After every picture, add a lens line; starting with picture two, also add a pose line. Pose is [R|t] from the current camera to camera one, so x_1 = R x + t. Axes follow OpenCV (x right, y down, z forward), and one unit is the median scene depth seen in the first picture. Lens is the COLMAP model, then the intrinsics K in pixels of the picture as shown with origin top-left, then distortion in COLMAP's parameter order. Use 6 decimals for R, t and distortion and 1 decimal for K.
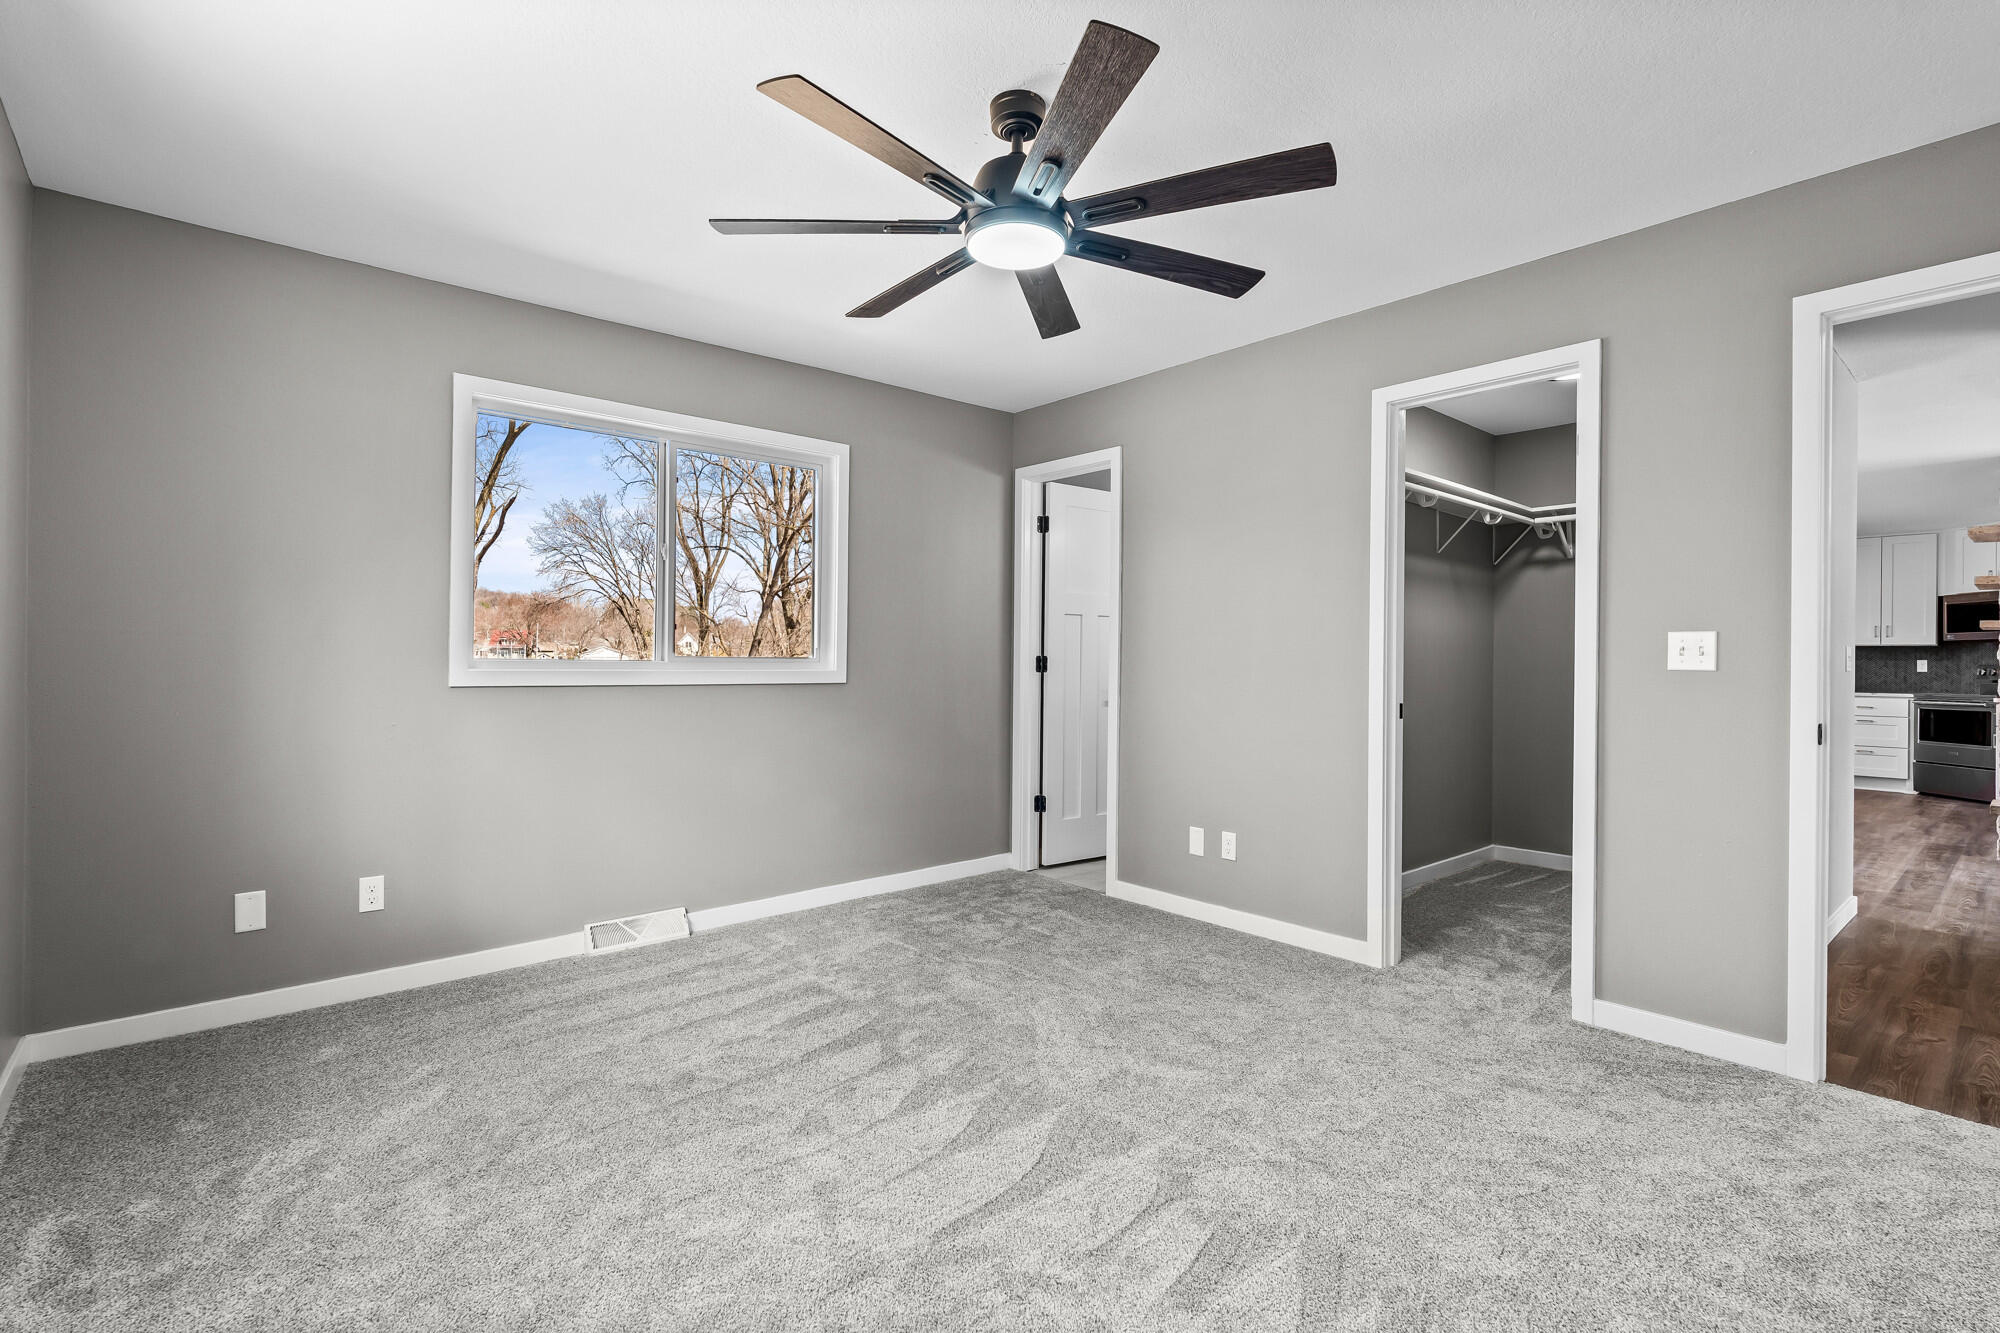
lens RADIAL K [[922.1, 0, 1001.6], [0, 922.1, 658.0], [0, 0, 1]] dist [0.010139, -0.000503]
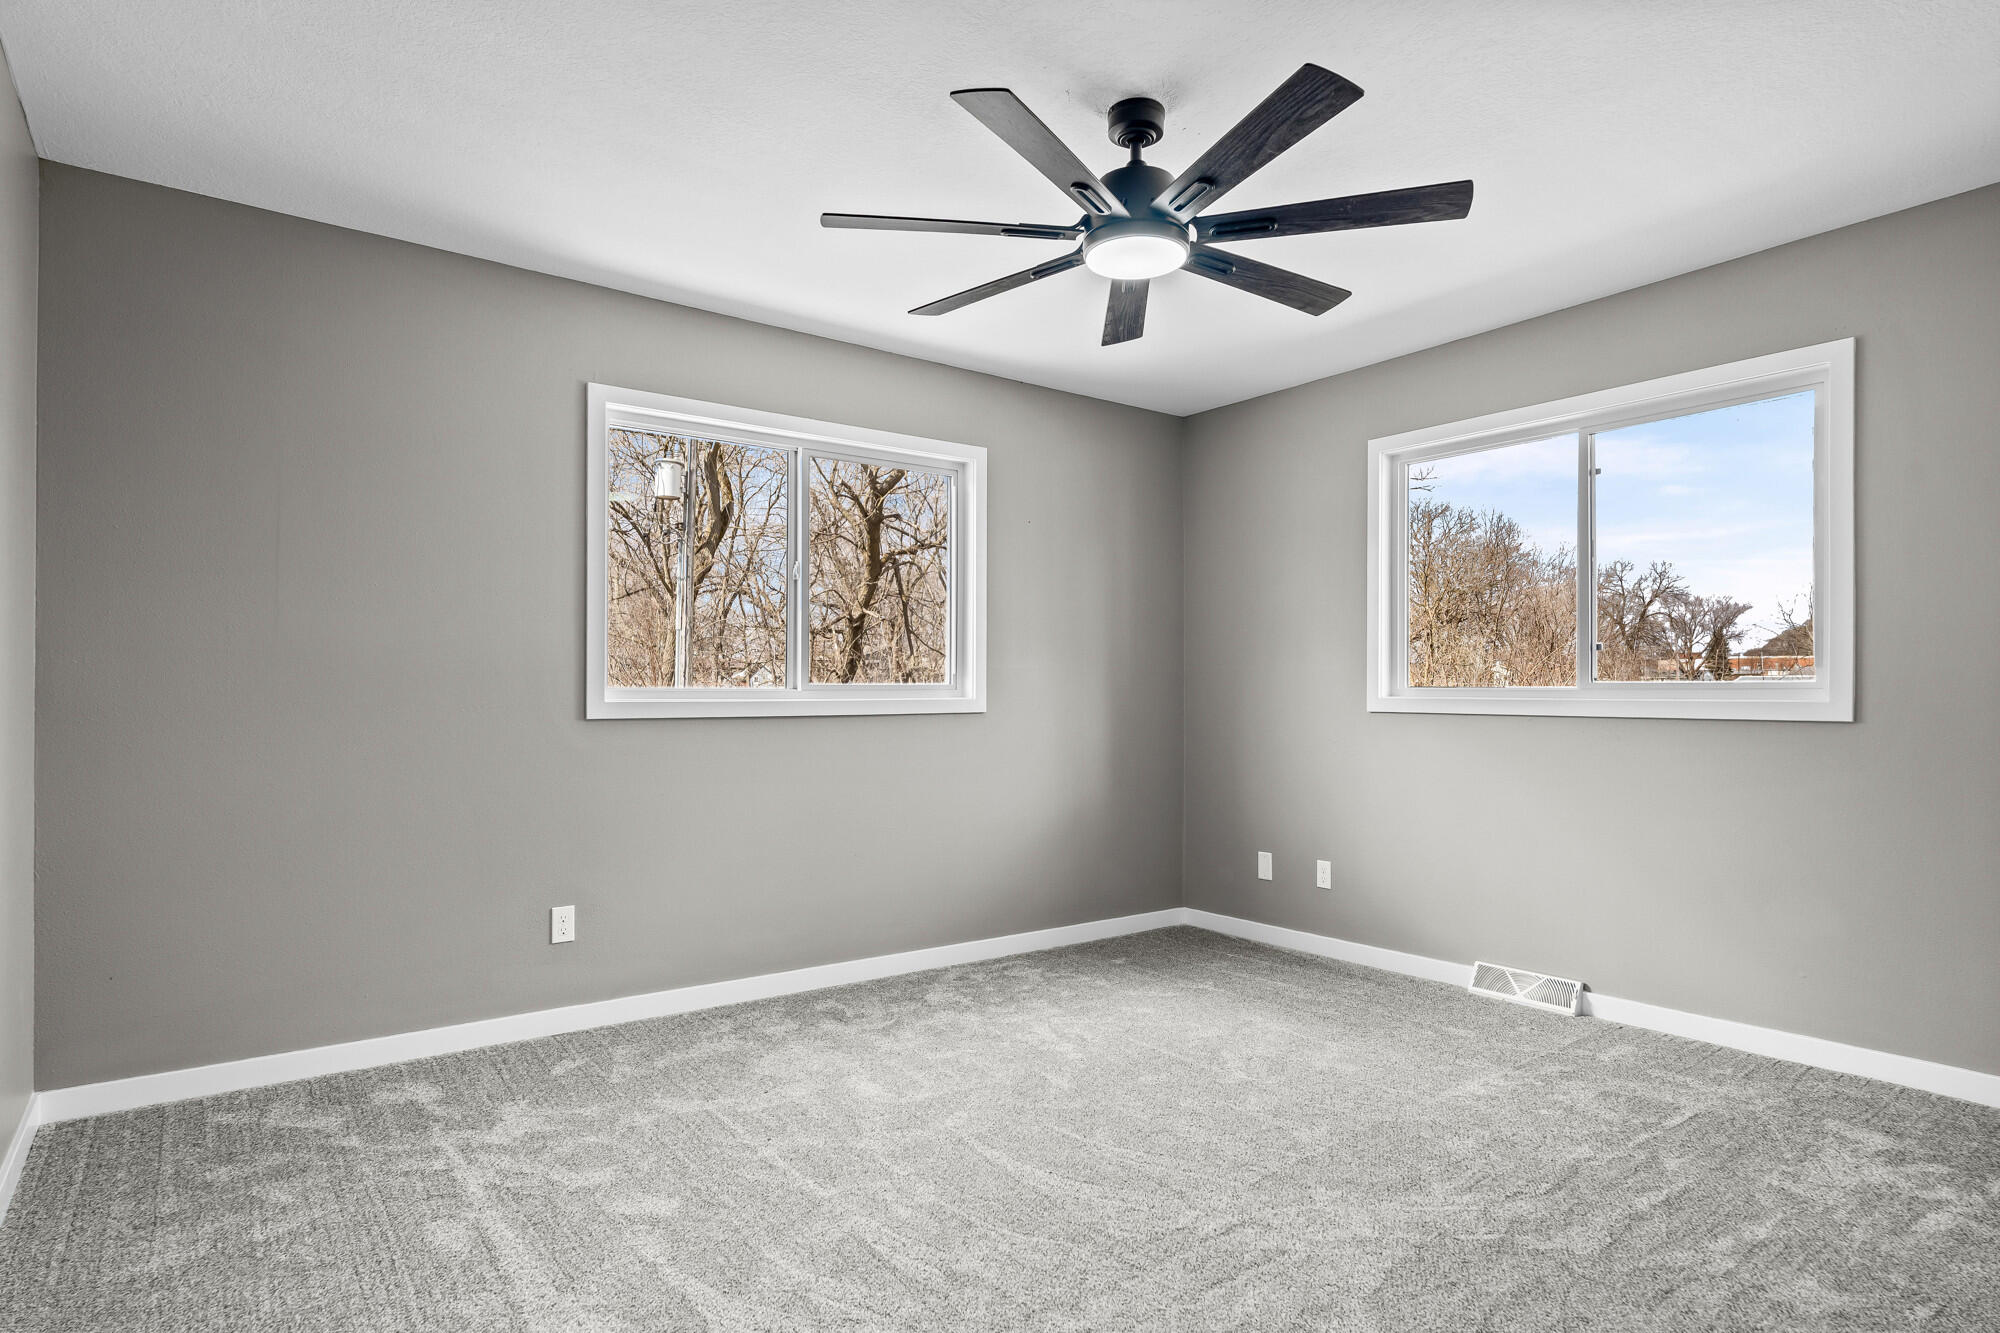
lens RADIAL K [[1081.5, 0, 999.7], [0, 1081.5, 680.3], [0, 0, 1]] dist [-0.001508, 0.000285]
pose [[-0.080629, -0.016256, -0.996612, 0.724755], [0.007505, 0.999829, -0.016915, 0.009799], [0.996716, -0.008844, -0.080494, 0.594680]]
